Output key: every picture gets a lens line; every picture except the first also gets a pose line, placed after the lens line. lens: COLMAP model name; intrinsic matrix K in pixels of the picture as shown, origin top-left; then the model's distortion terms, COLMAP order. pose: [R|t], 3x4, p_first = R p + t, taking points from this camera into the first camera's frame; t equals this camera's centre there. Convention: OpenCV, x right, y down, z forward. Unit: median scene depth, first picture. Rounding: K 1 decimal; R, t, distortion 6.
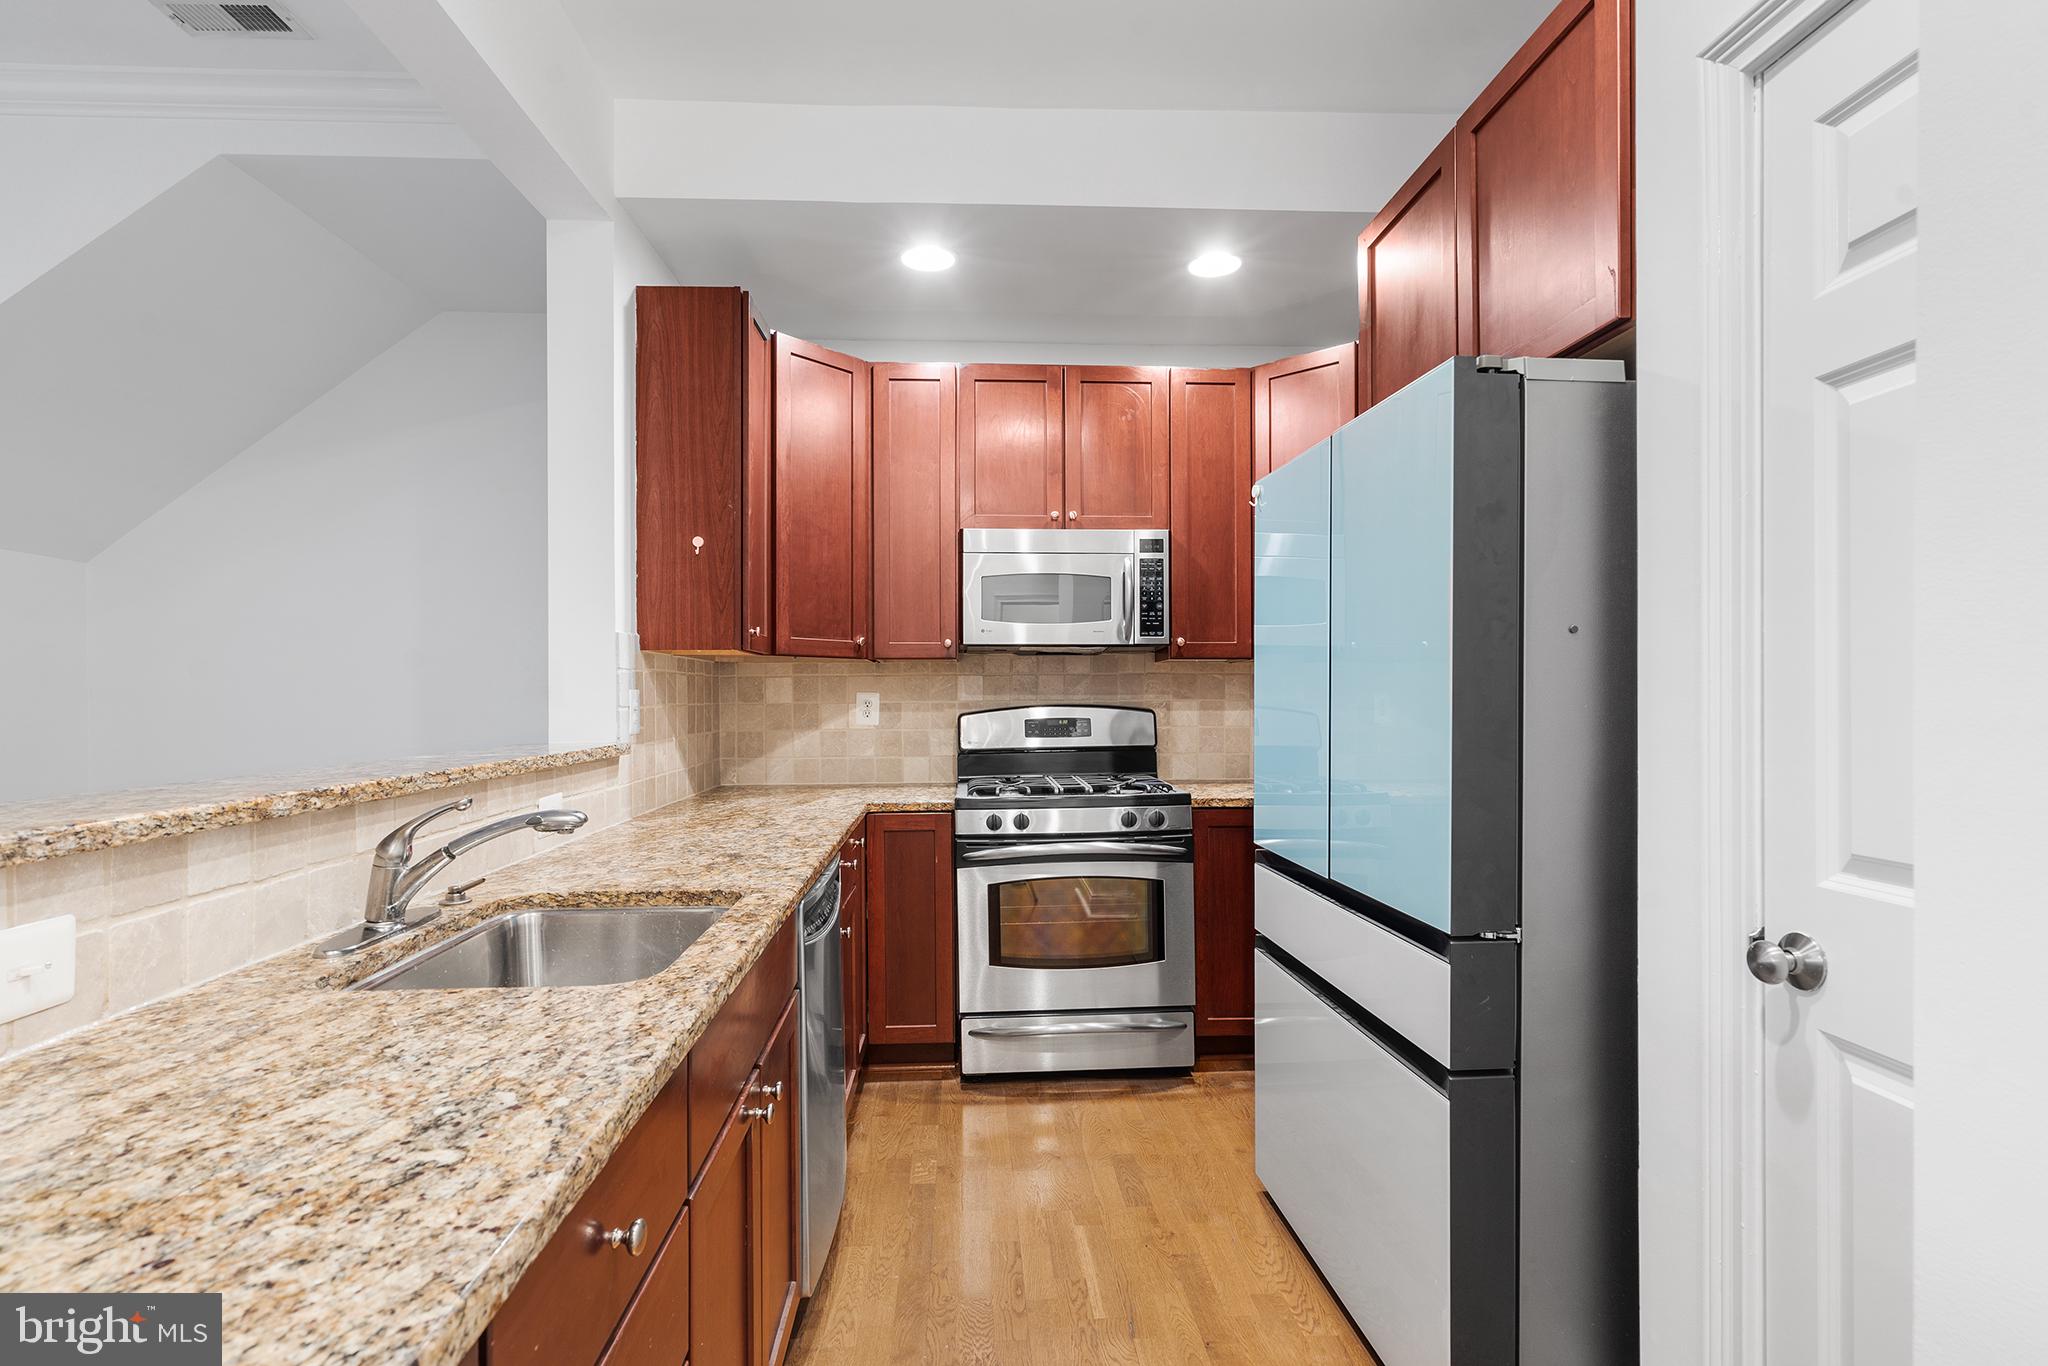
lens RADIAL K [[952.6, 0, 1010.5], [0, 952.6, 696.3], [0, 0, 1]] dist [-0.004831, 0.000207]
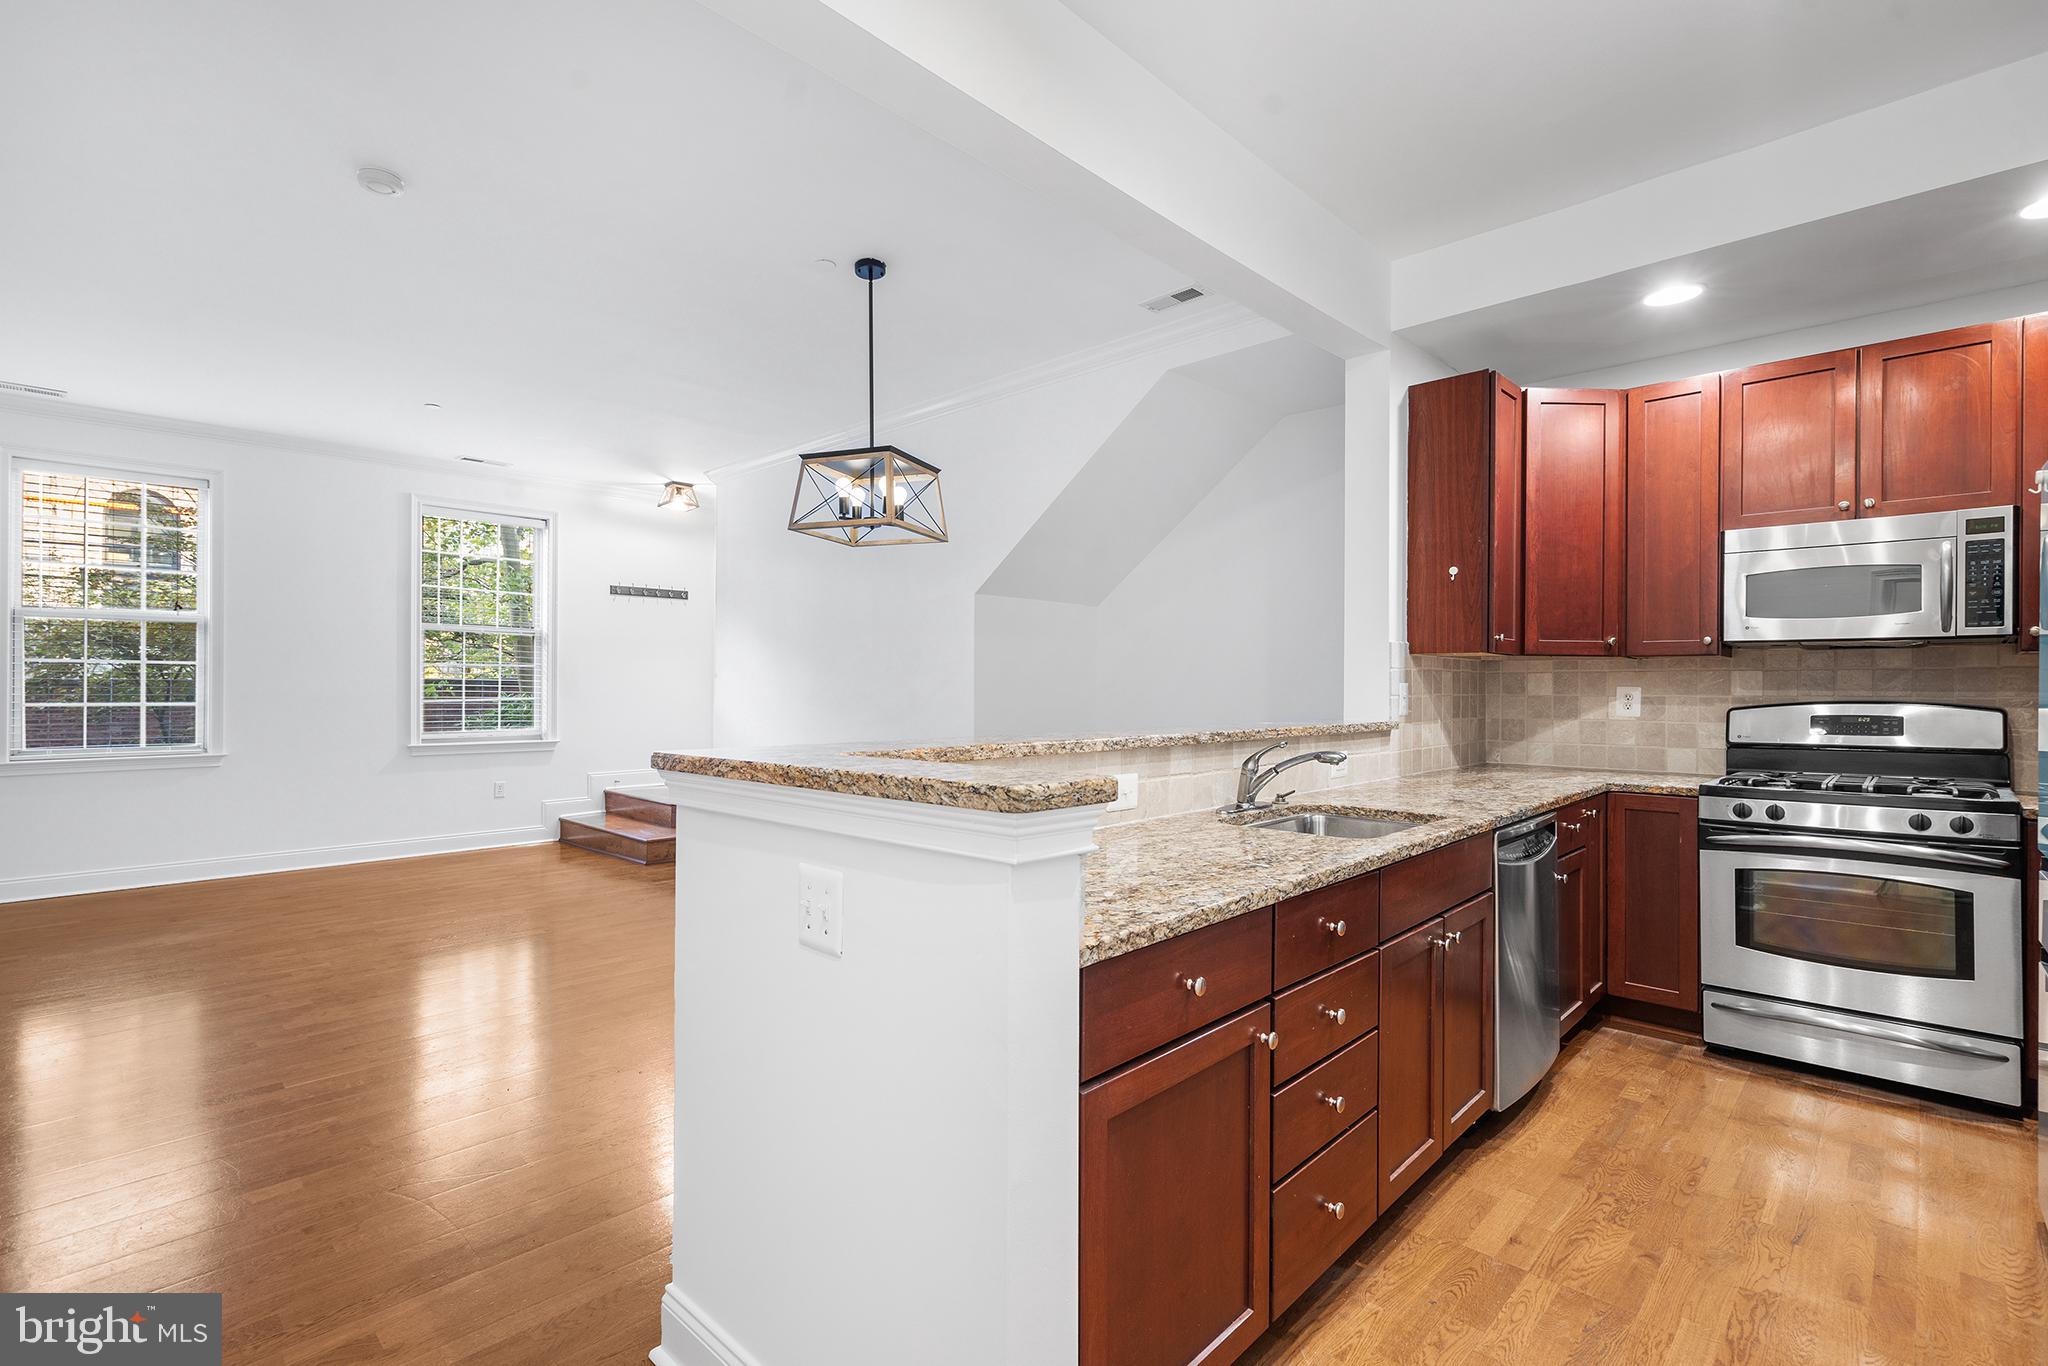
lens RADIAL K [[938.1, 0, 1024.0], [0, 938.1, 683.0], [0, 0, 1]] dist [-0.001647, 0.000673]
pose [[0.685387, 0.005476, -0.728158, 0.185591], [-0.009662, 0.999952, -0.001575, 0.000180], [0.728115, 0.008115, 0.685407, -0.281724]]
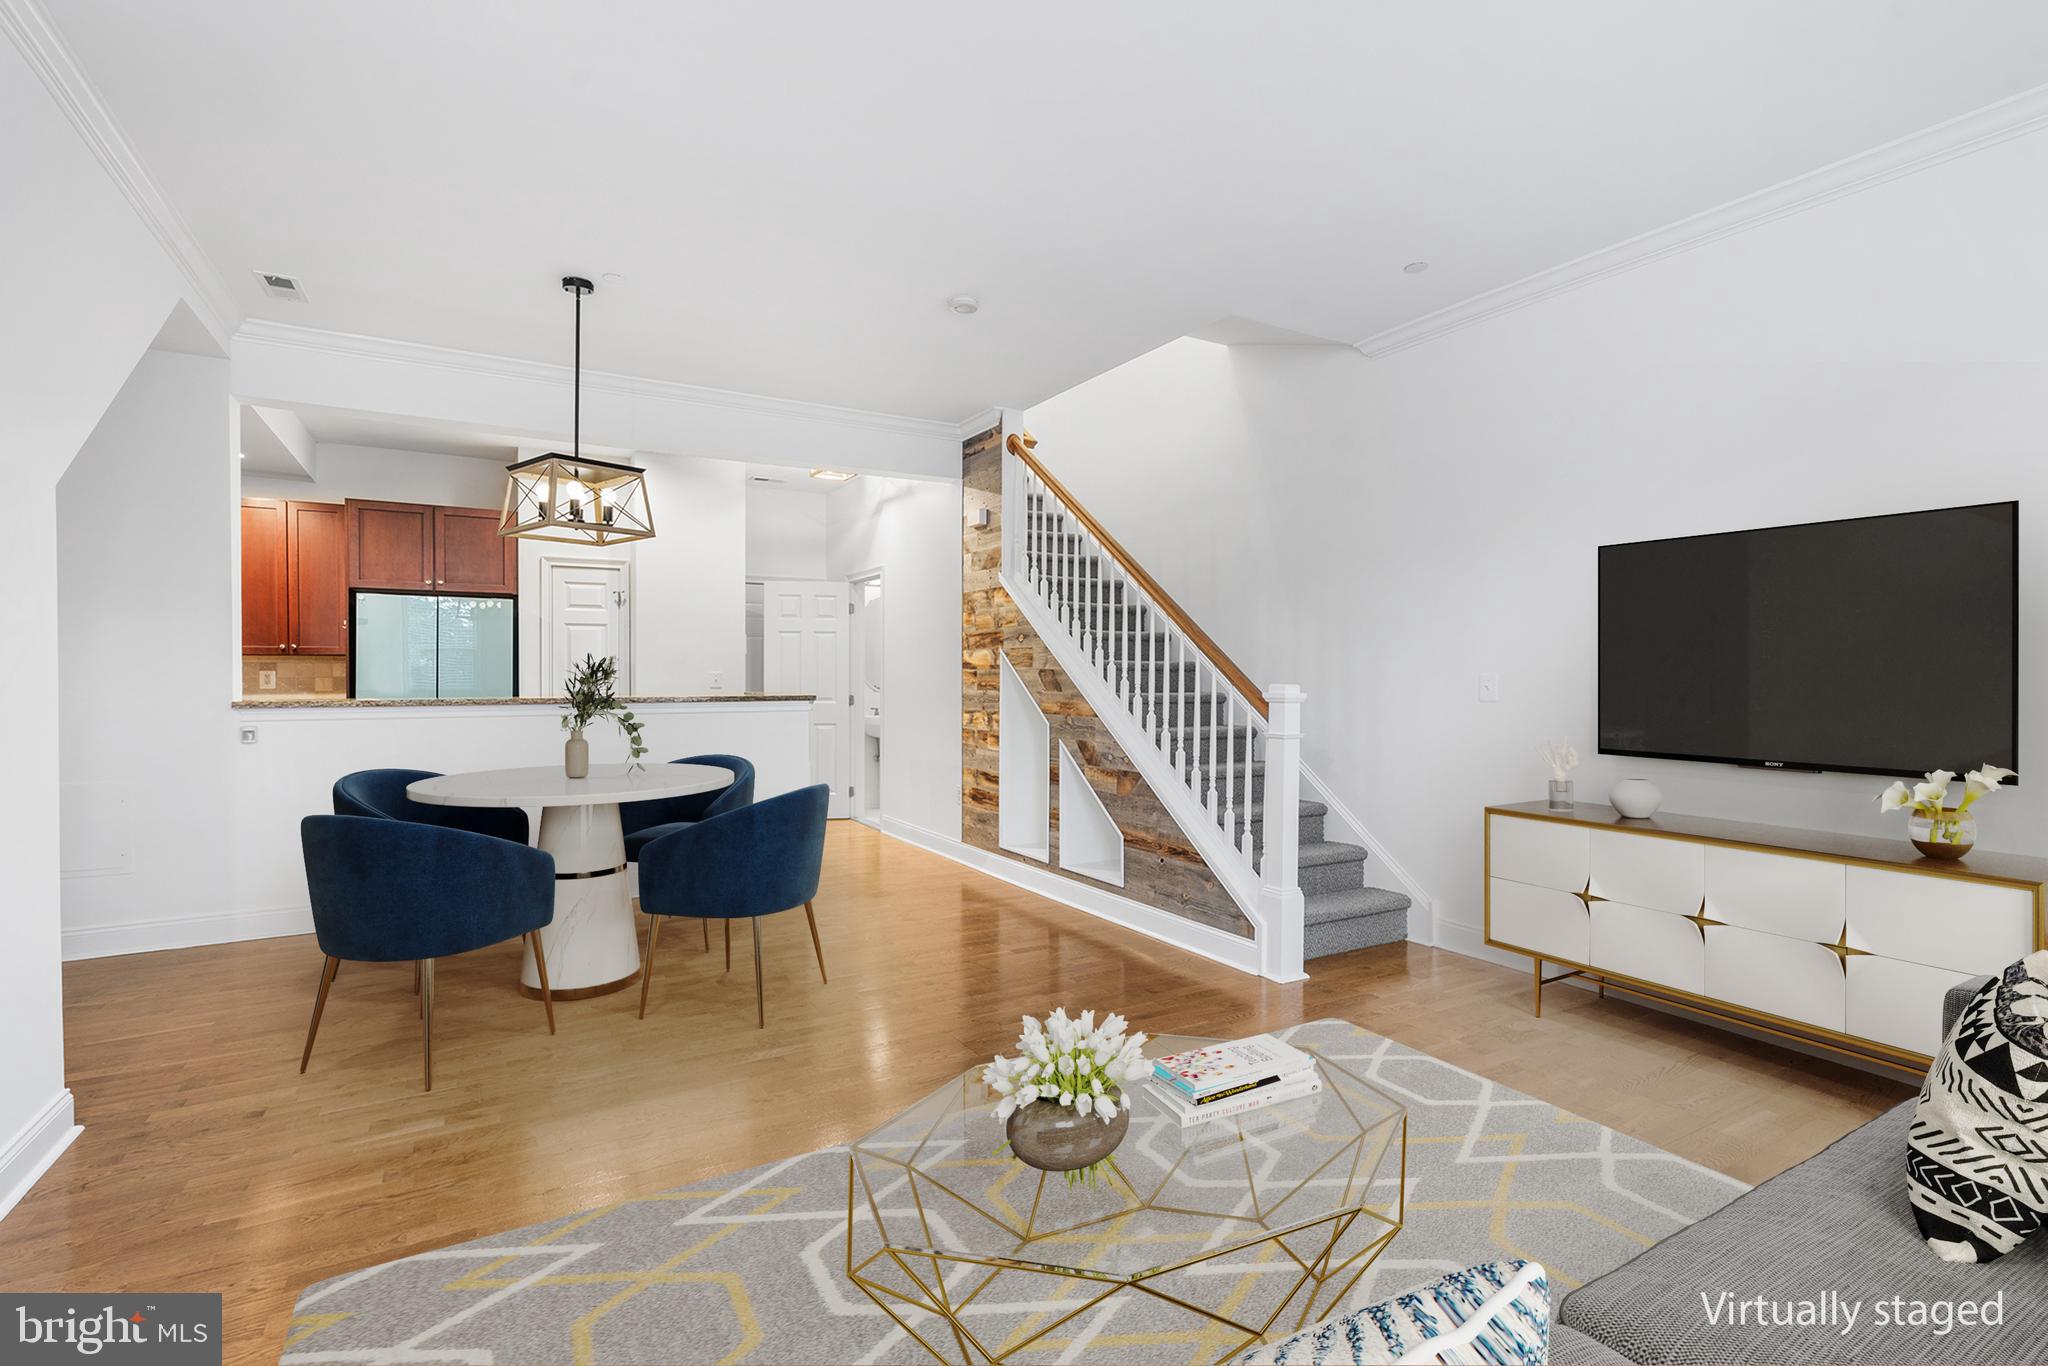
lens RADIAL K [[952.6, 0, 1010.5], [0, 952.6, 696.3], [0, 0, 1]] dist [-0.004831, 0.000207]
pose [[-0.448460, -0.013928, 0.893694, -2.125339], [0.005299, 0.999820, 0.018241, 0.011123], [-0.893787, 0.012916, -0.448305, 0.423444]]
